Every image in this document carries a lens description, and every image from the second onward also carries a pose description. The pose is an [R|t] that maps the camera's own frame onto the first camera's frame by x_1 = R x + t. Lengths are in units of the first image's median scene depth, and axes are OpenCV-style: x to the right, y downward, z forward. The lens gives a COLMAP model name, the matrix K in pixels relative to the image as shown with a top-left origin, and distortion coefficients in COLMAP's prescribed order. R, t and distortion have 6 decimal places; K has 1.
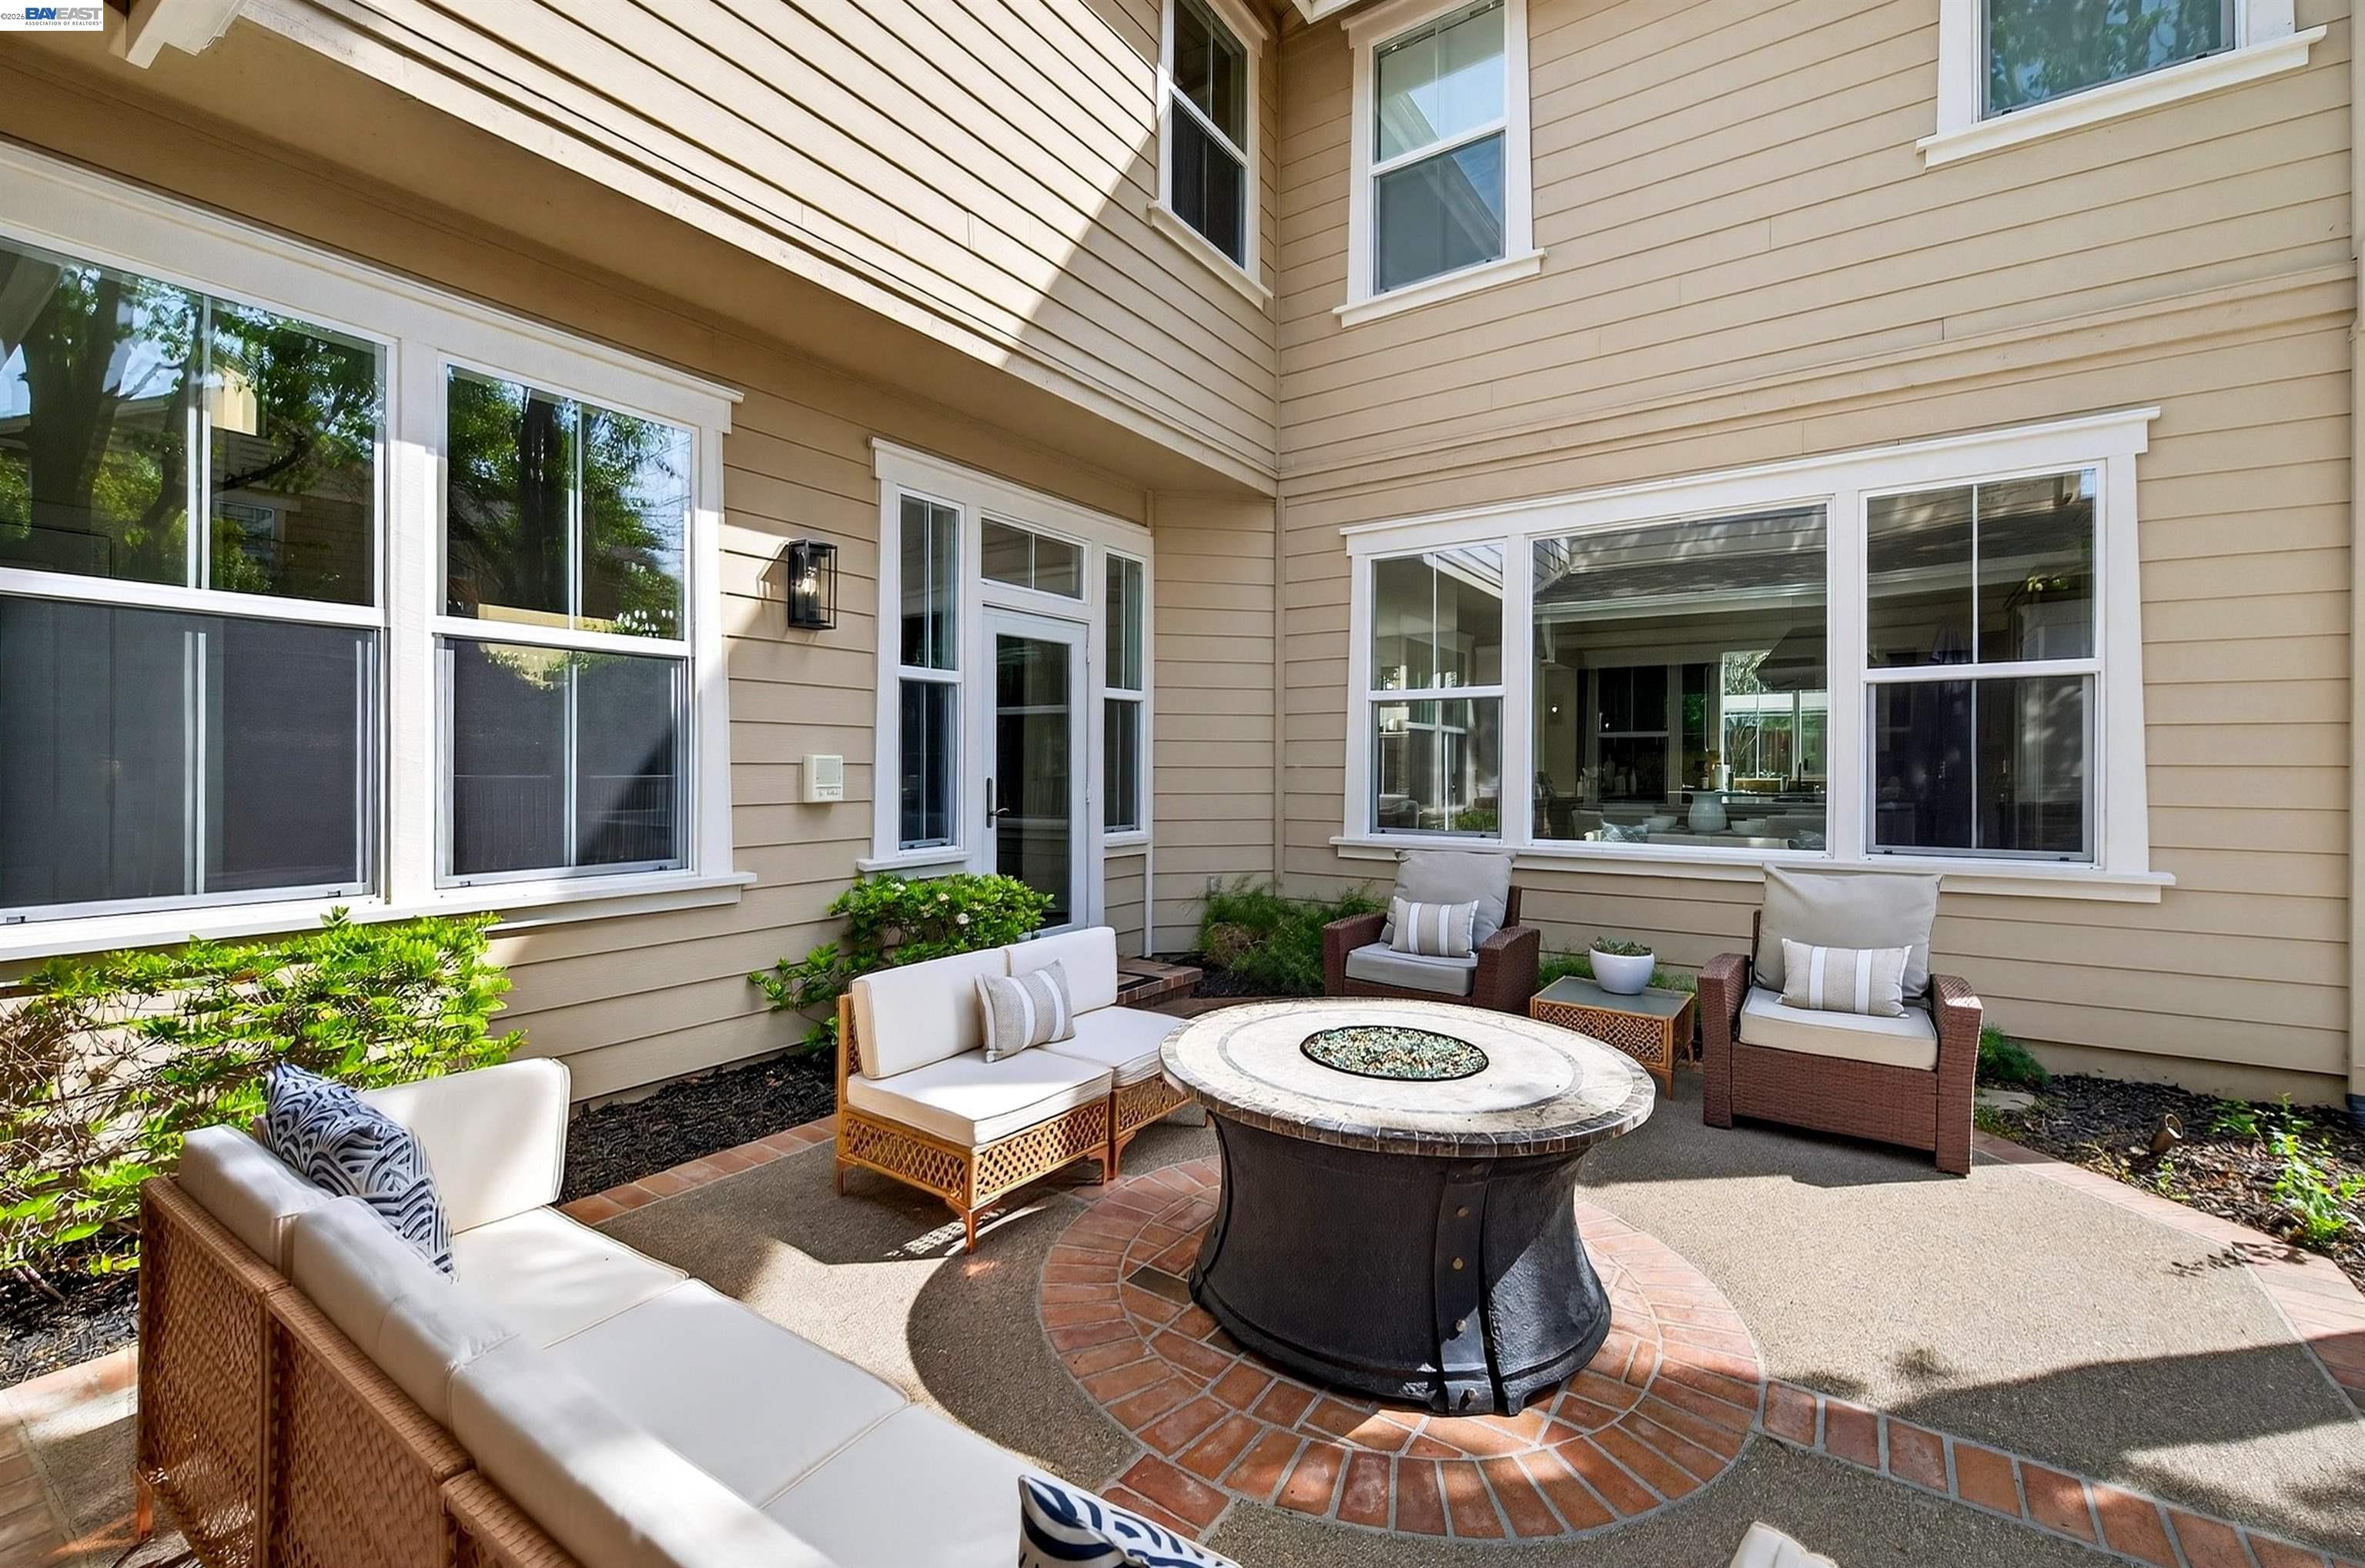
lens RADIAL K [[964.3, 0, 1184.7], [0, 964.3, 771.2], [0, 0, 1]] dist [-0.002584, -0.000674]
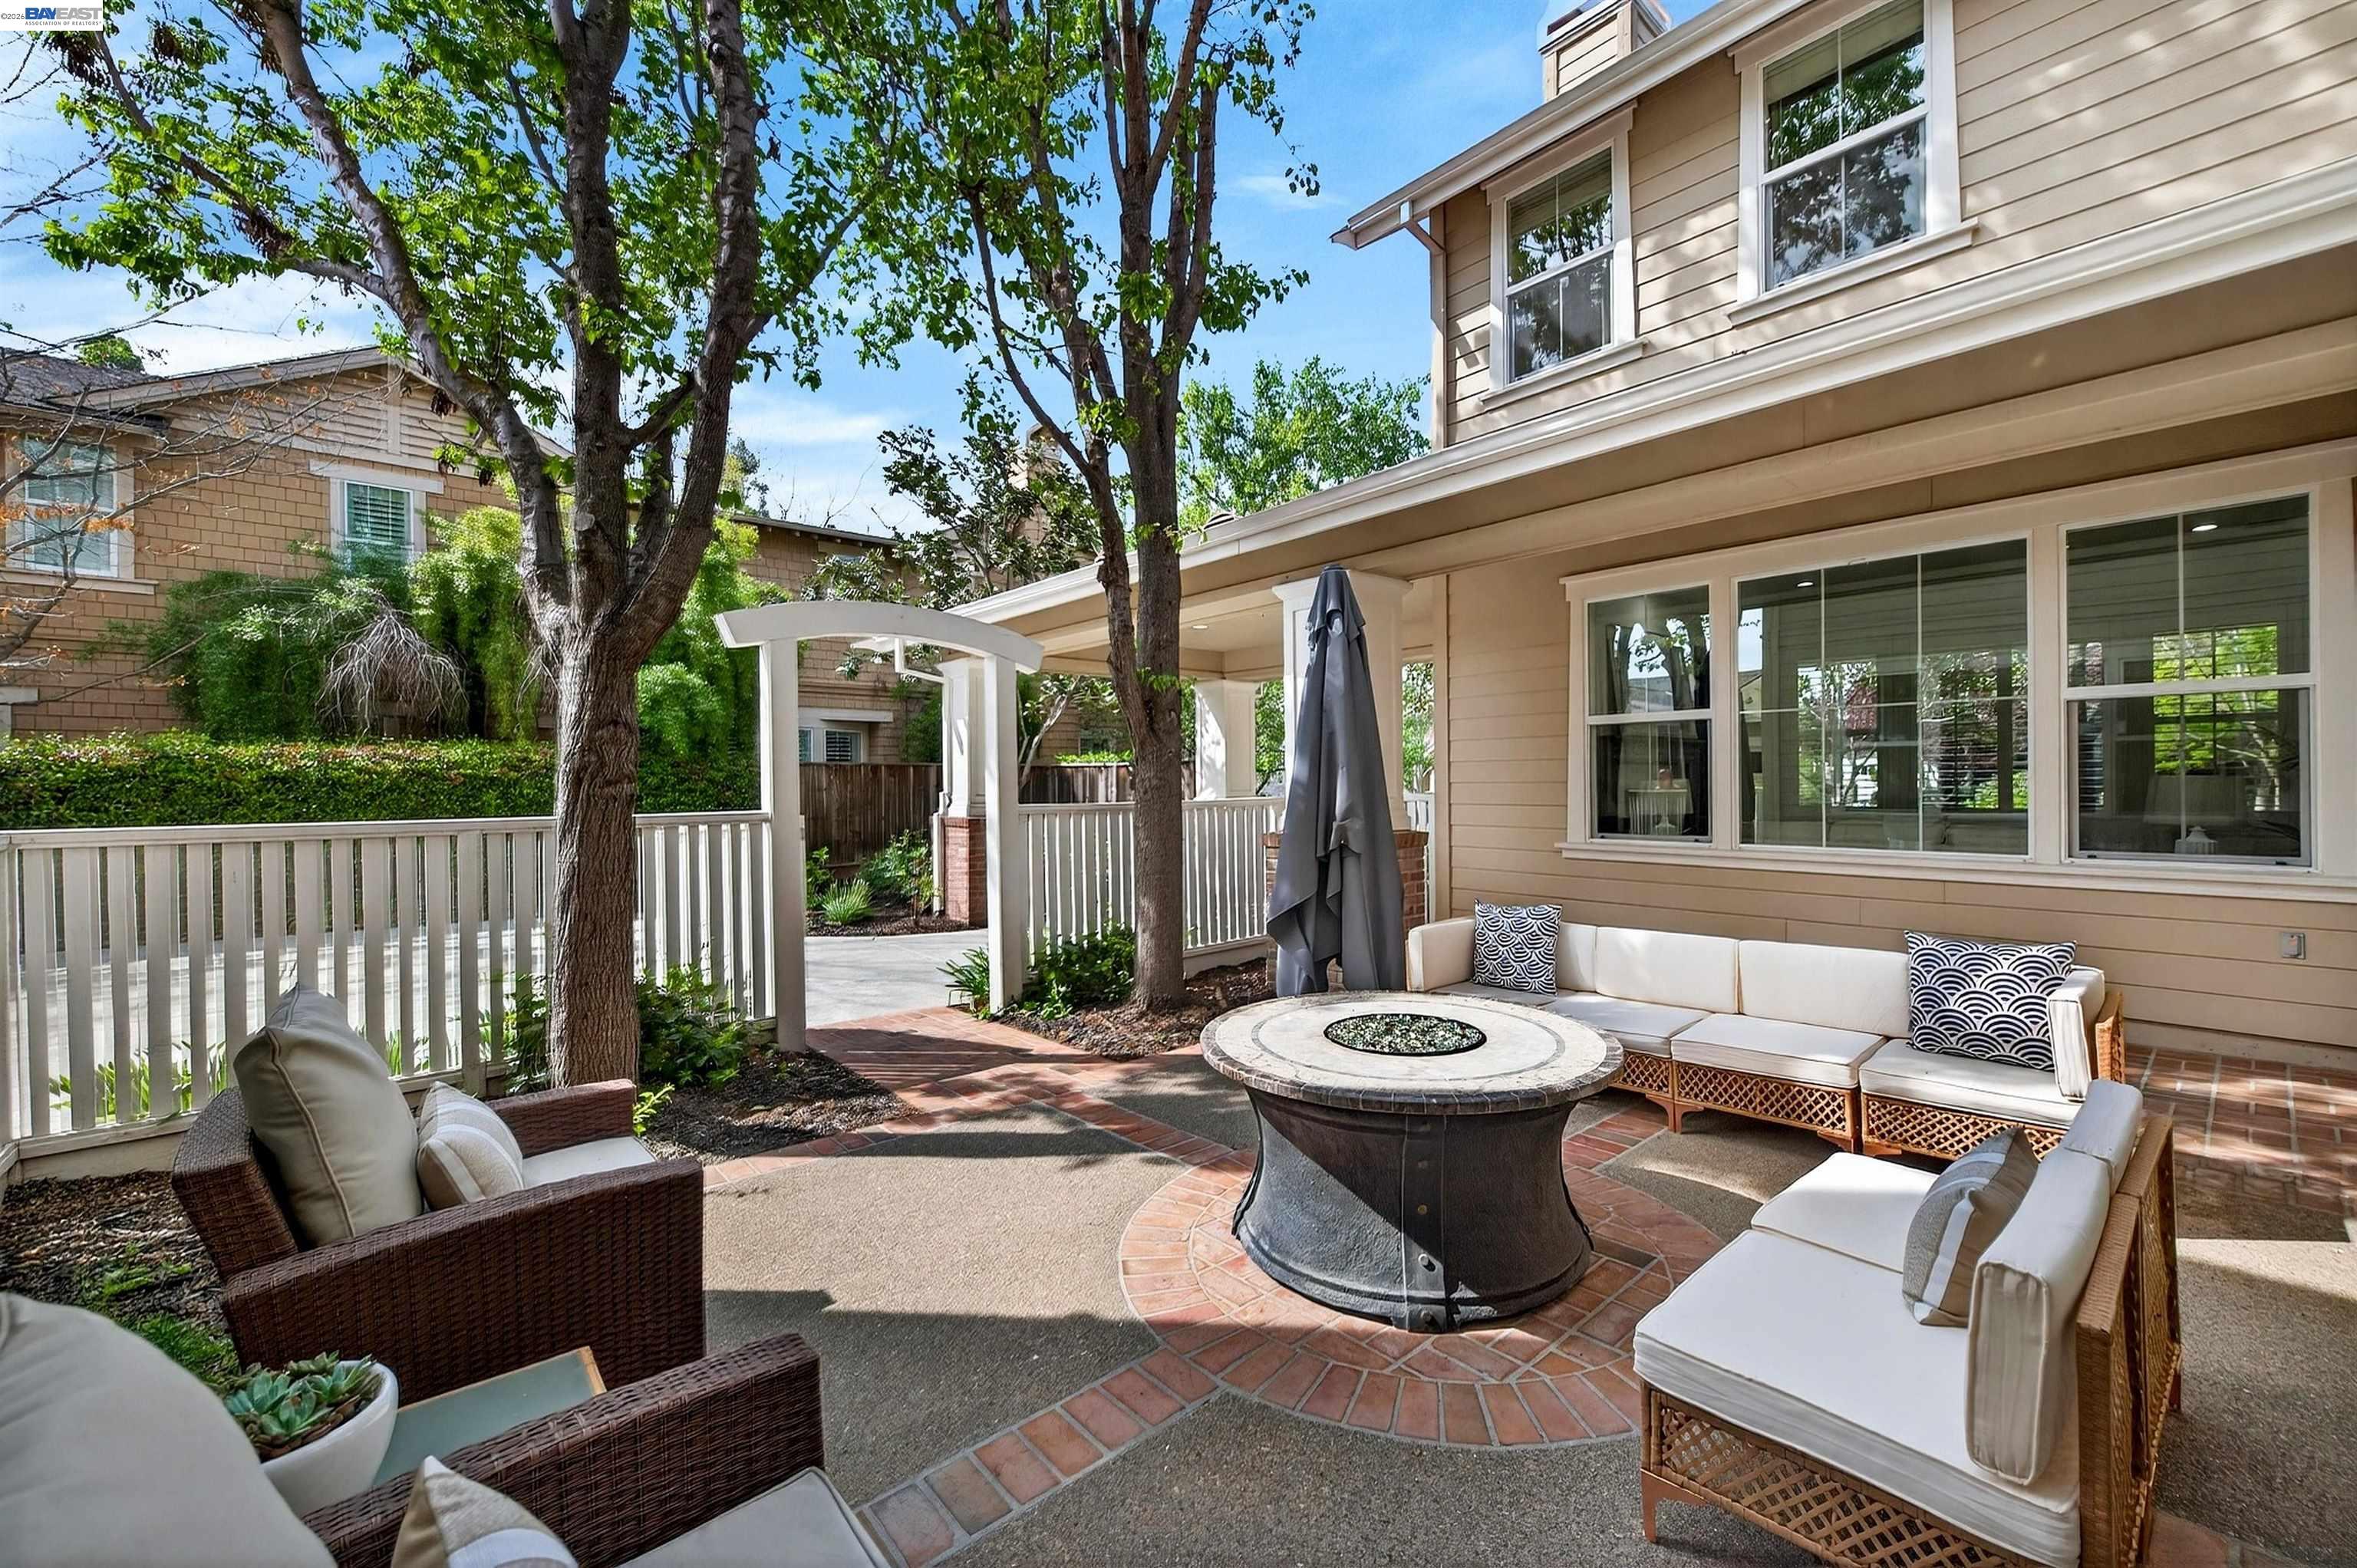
lens RADIAL K [[961.0, 0, 1182.7], [0, 961.0, 782.5], [0, 0, 1]] dist [-0.002584, -0.000674]
pose [[-0.965800, 0.010634, 0.259070, 0.188994], [0.013093, 0.999884, 0.007769, -0.023288], [-0.258957, 0.010896, -0.965827, 2.446527]]
